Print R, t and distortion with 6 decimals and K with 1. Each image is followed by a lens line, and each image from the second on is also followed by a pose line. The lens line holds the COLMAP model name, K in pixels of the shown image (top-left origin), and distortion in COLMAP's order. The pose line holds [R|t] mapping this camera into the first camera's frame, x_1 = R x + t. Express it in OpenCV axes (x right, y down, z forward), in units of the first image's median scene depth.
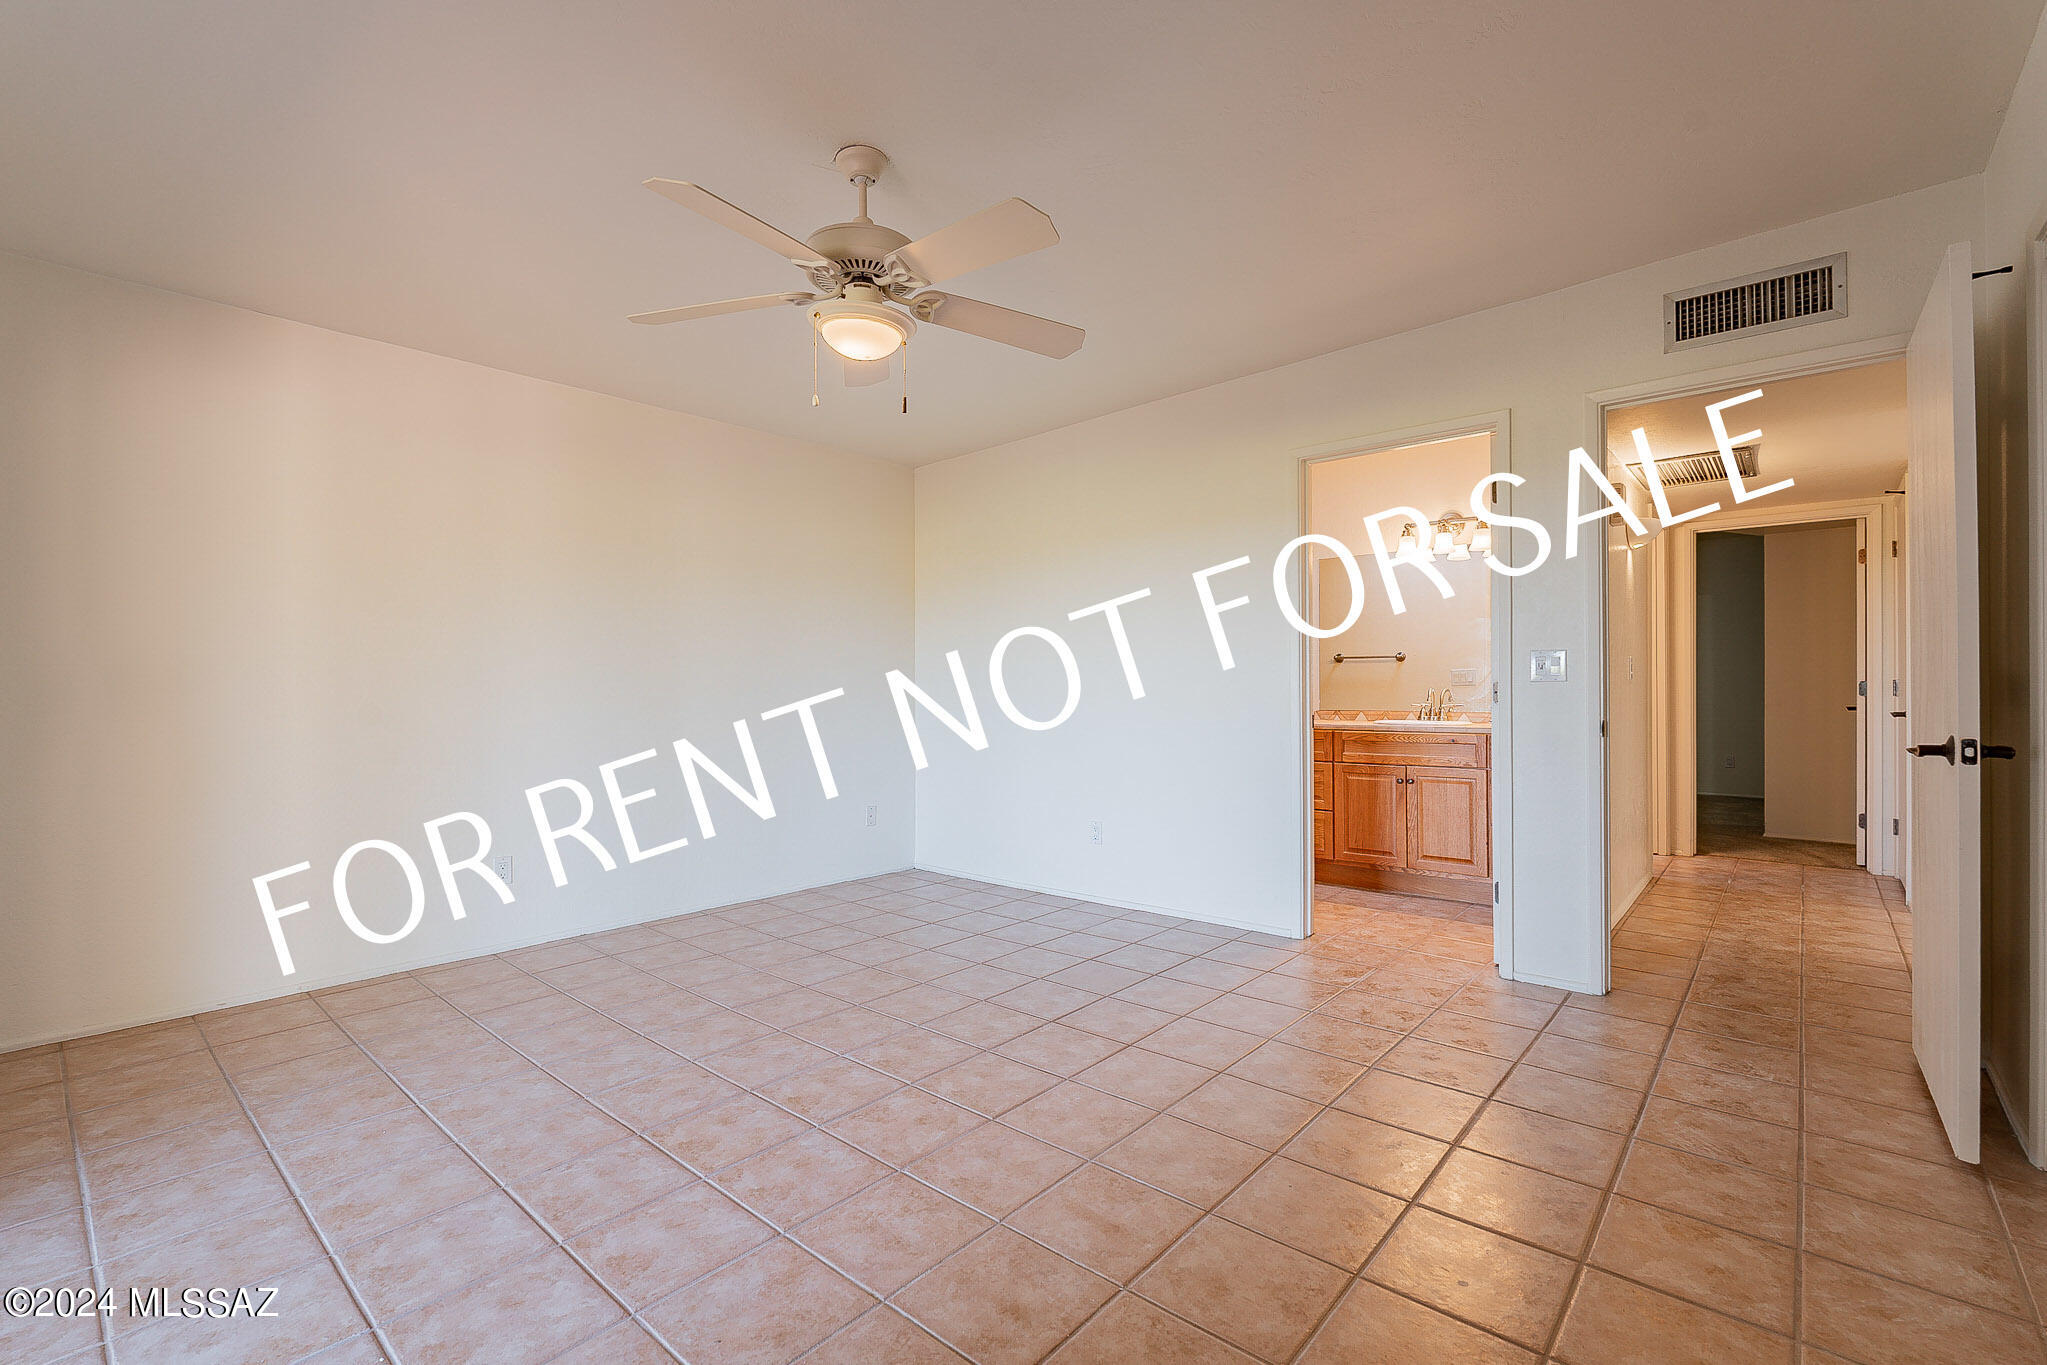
lens RADIAL K [[896.8, 0, 1024.6], [0, 896.8, 683.5], [0, 0, 1]] dist [-0.003364, 0.000027]
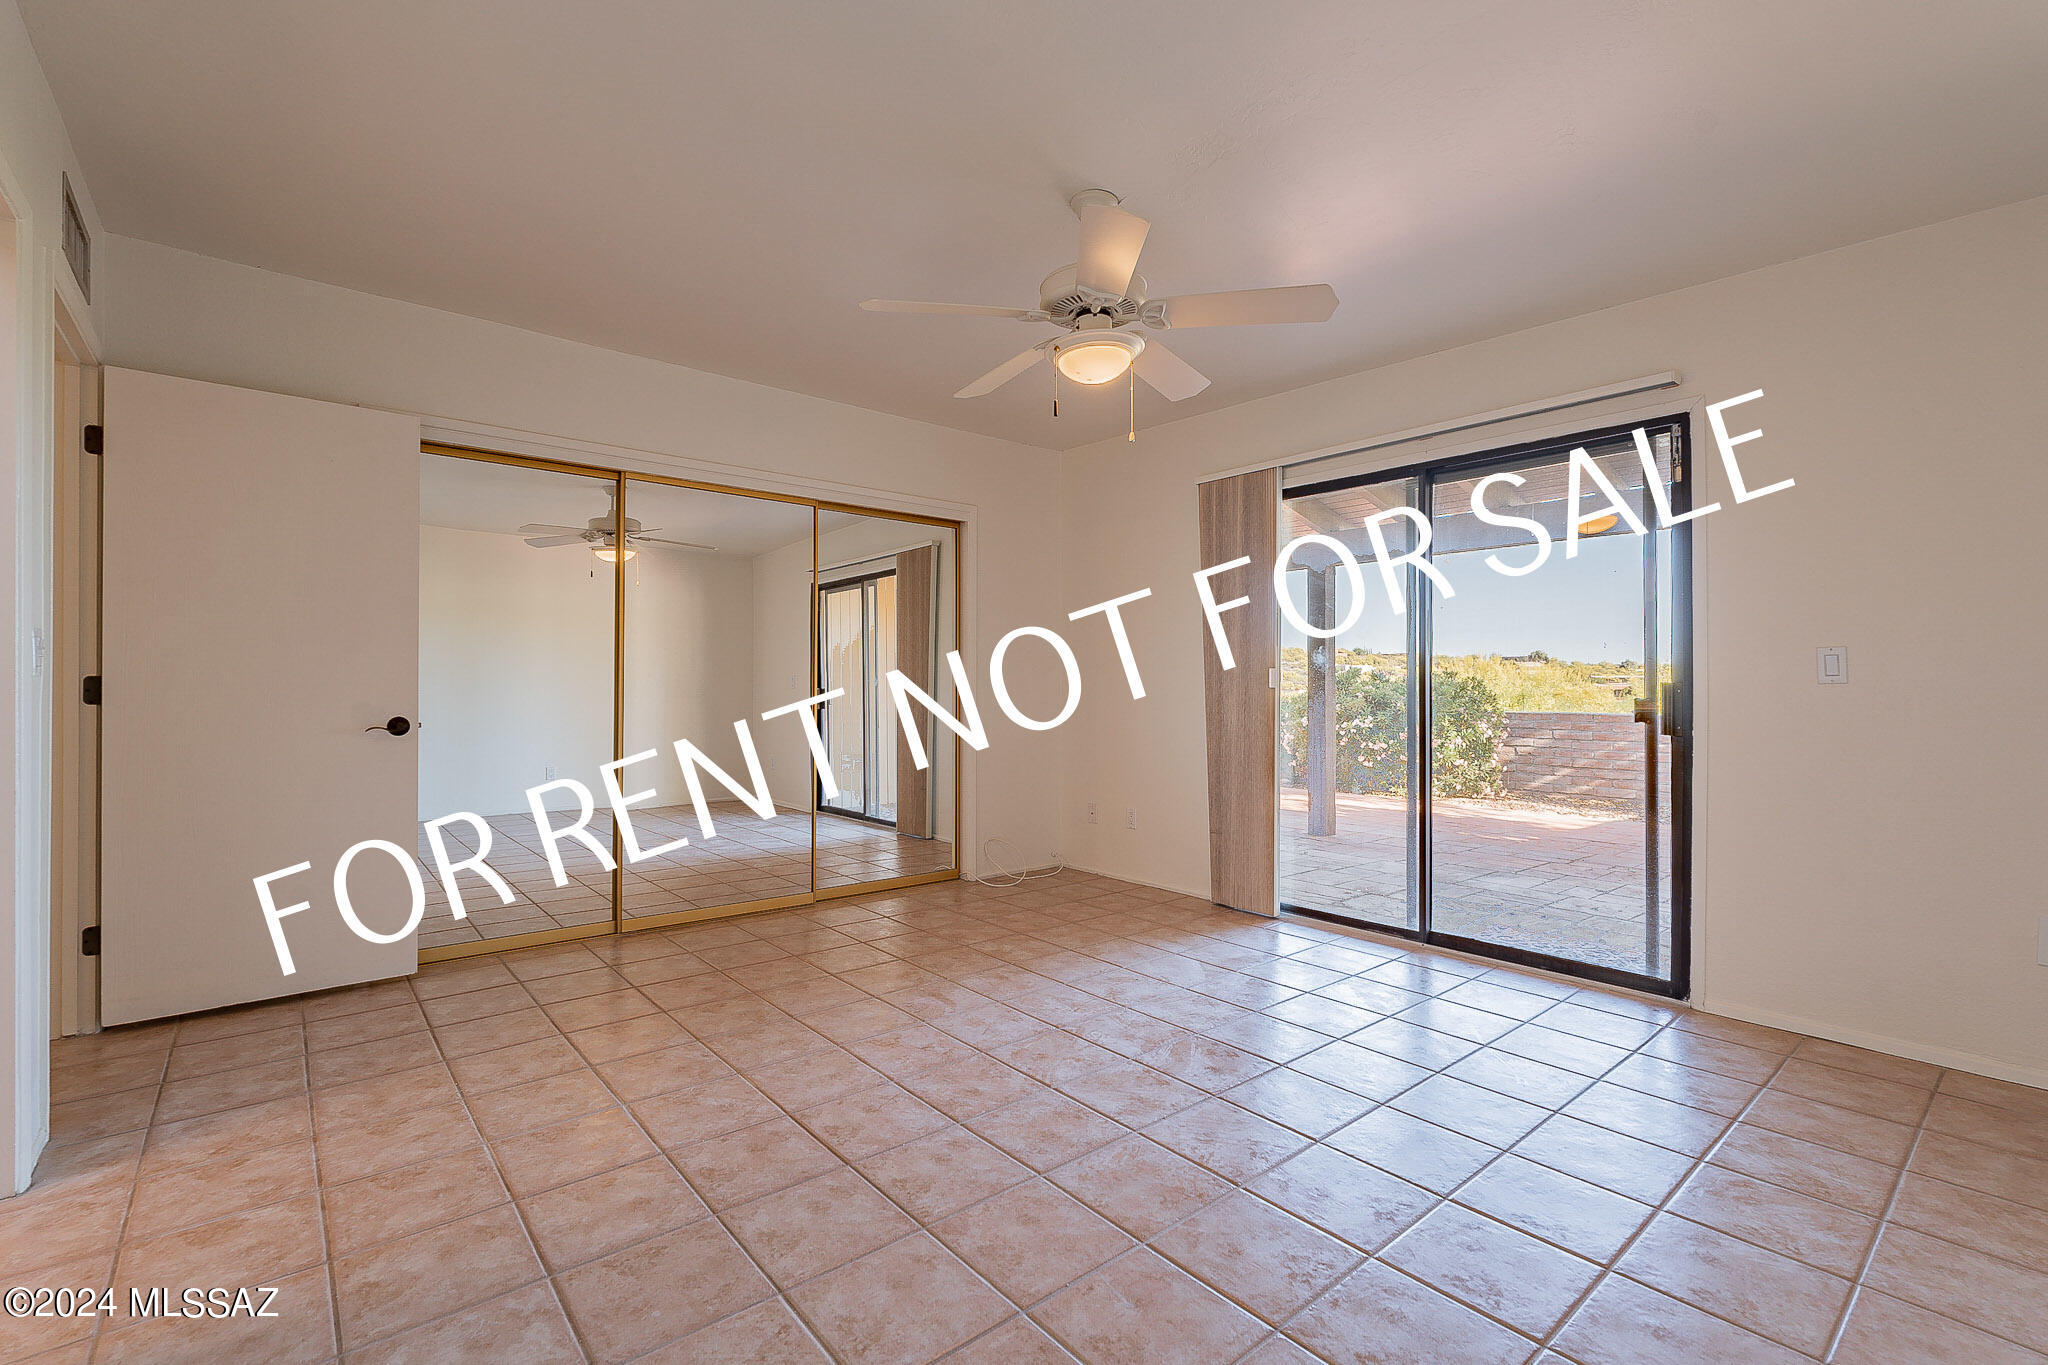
lens RADIAL K [[901.0, 0, 1021.6], [0, 901.0, 687.3], [0, 0, 1]] dist [-0.004615, 0.000023]
pose [[-0.987831, 0.001292, 0.155524, -0.231642], [0.000635, 0.999991, -0.004277, 0.010988], [-0.155528, -0.004126, -0.987823, 1.836454]]
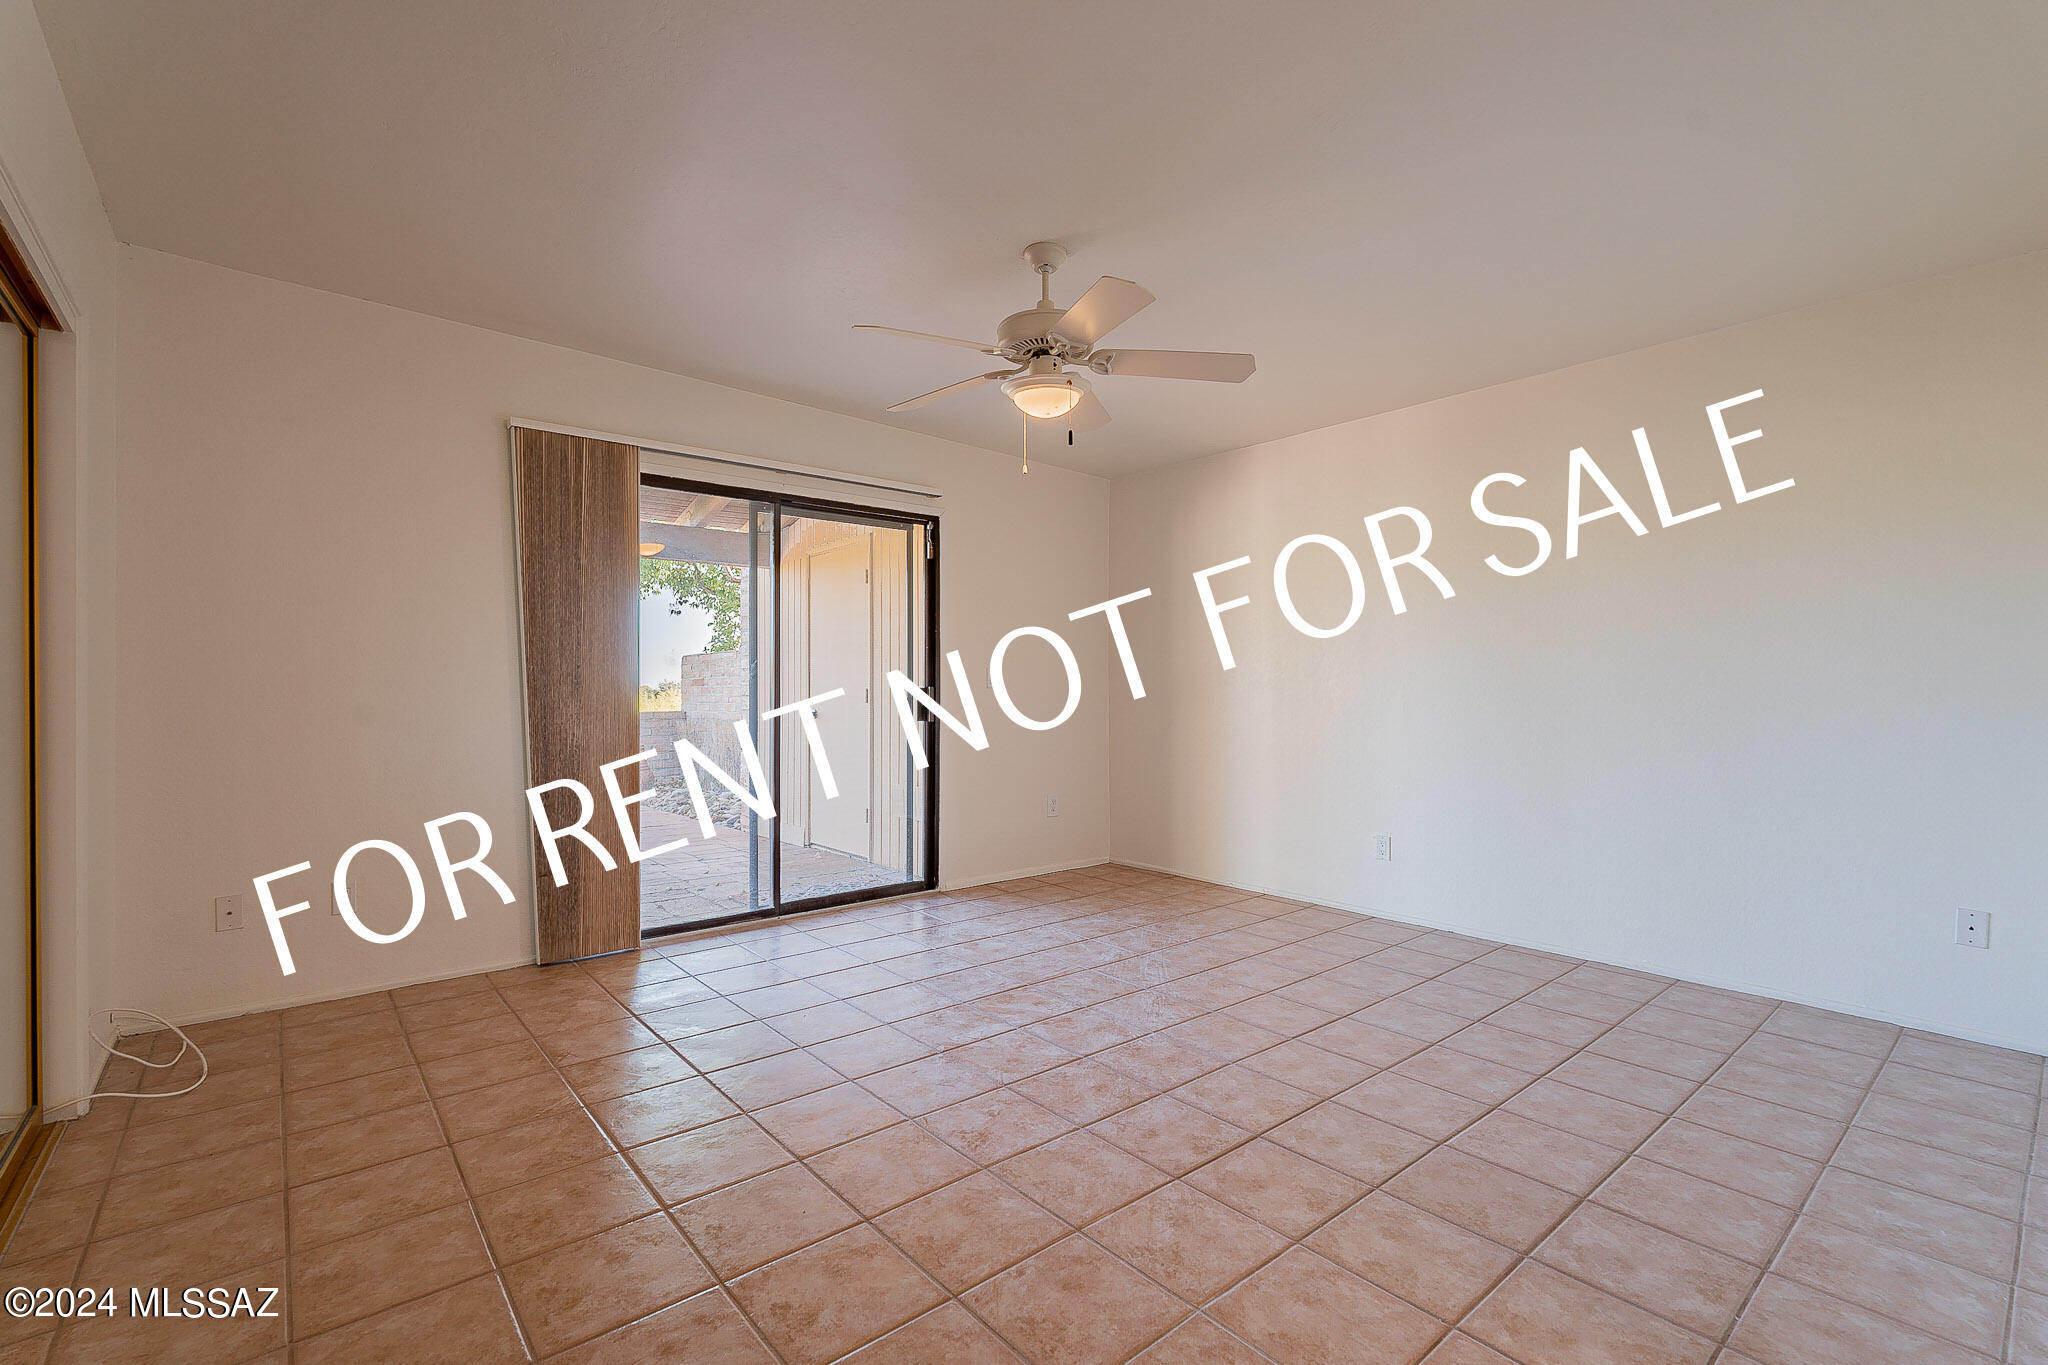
lens RADIAL K [[902.5, 0, 1017.7], [0, 902.5, 676.2], [0, 0, 1]] dist [-0.004413, -0.000231]
pose [[-0.156059, -0.007852, -0.987717, 0.895818], [0.004148, 0.999954, -0.008605, -0.004513], [0.987739, -0.005440, -0.156019, 1.012001]]
